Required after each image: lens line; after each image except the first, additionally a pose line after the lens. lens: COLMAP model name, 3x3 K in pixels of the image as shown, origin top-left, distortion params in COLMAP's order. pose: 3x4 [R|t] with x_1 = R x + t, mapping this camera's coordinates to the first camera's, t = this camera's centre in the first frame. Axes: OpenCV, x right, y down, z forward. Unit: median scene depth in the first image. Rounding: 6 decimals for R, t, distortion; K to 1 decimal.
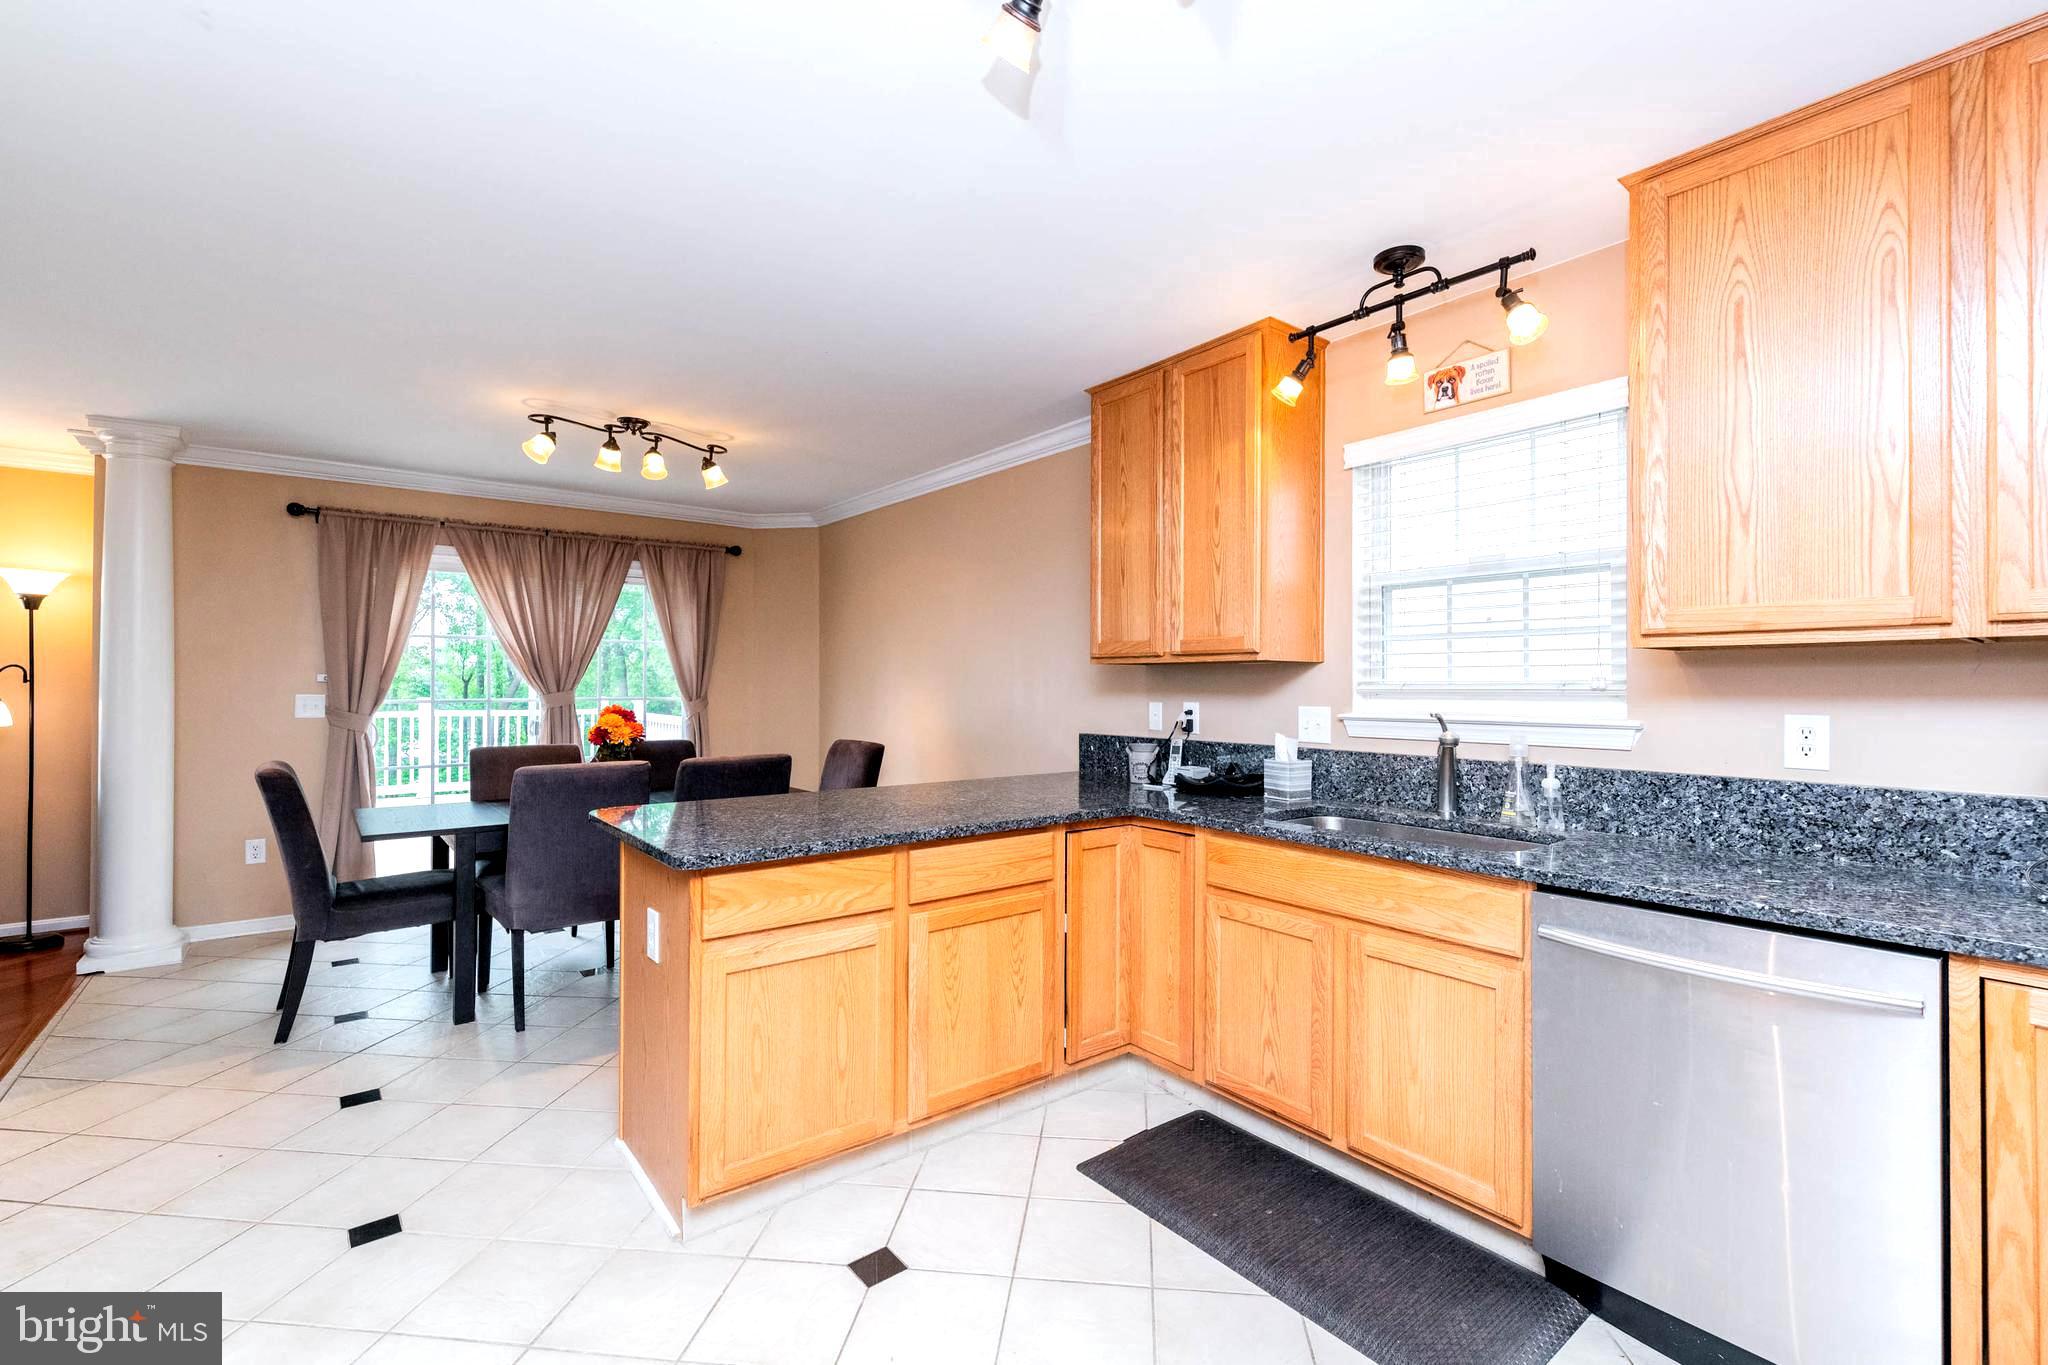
lens RADIAL K [[886.4, 0, 1036.1], [0, 886.4, 681.5], [0, 0, 1]] dist [0.000190, 0.000034]
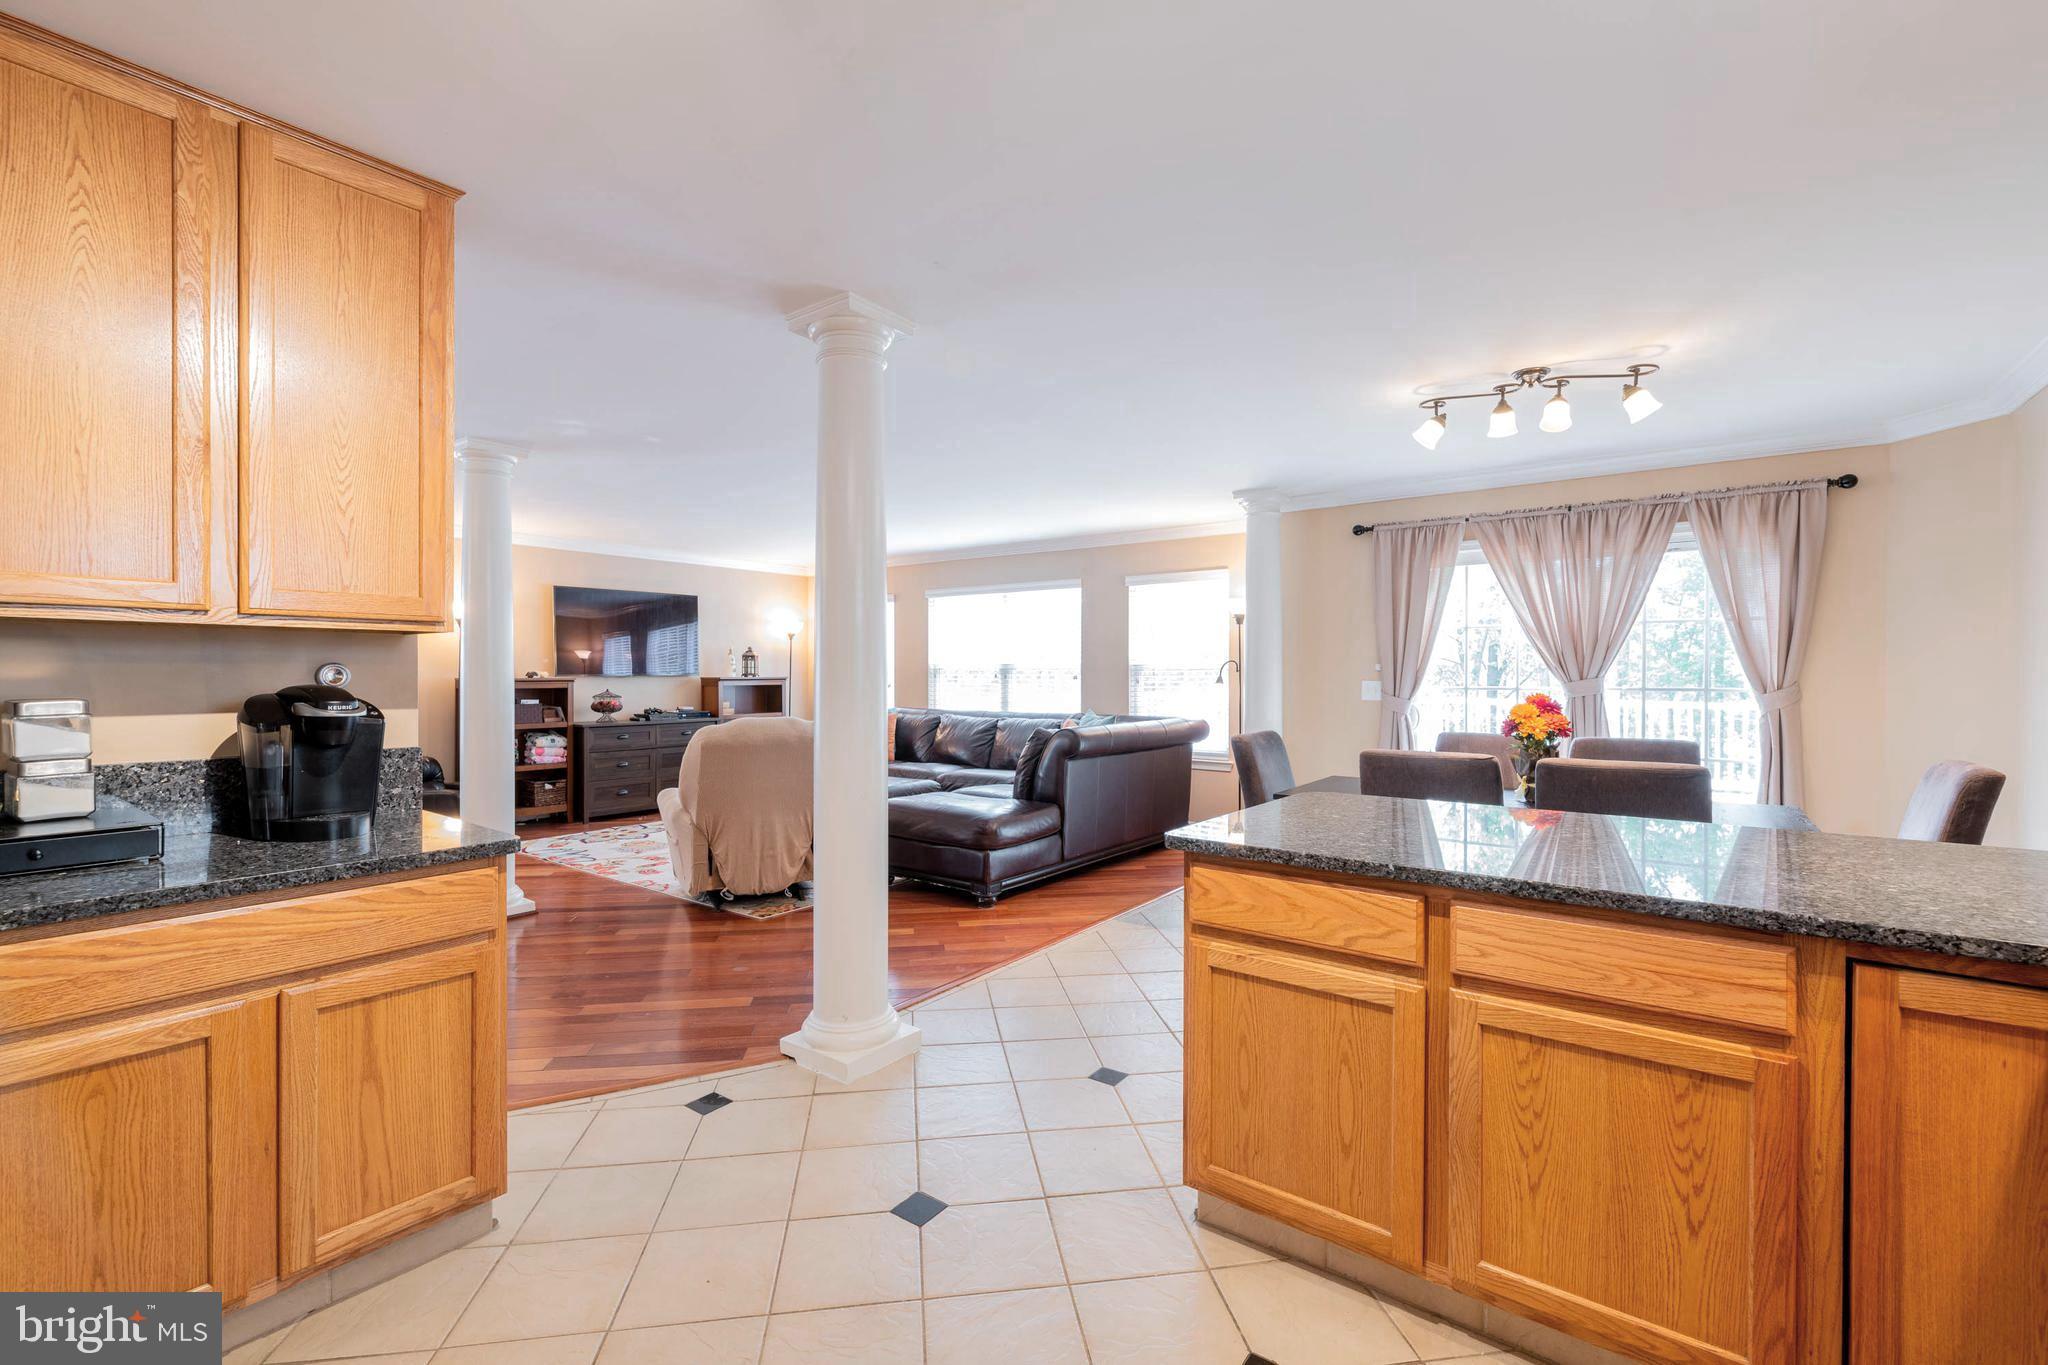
lens RADIAL K [[886.4, 0, 1033.0], [0, 886.4, 679.0], [0, 0, 1]] dist [0.000190, 0.000034]
pose [[0.238285, 0.002582, -0.971192, 0.281366], [0.002447, 0.999992, 0.003259, 0.007309], [0.971192, -0.003153, 0.238276, 0.303924]]
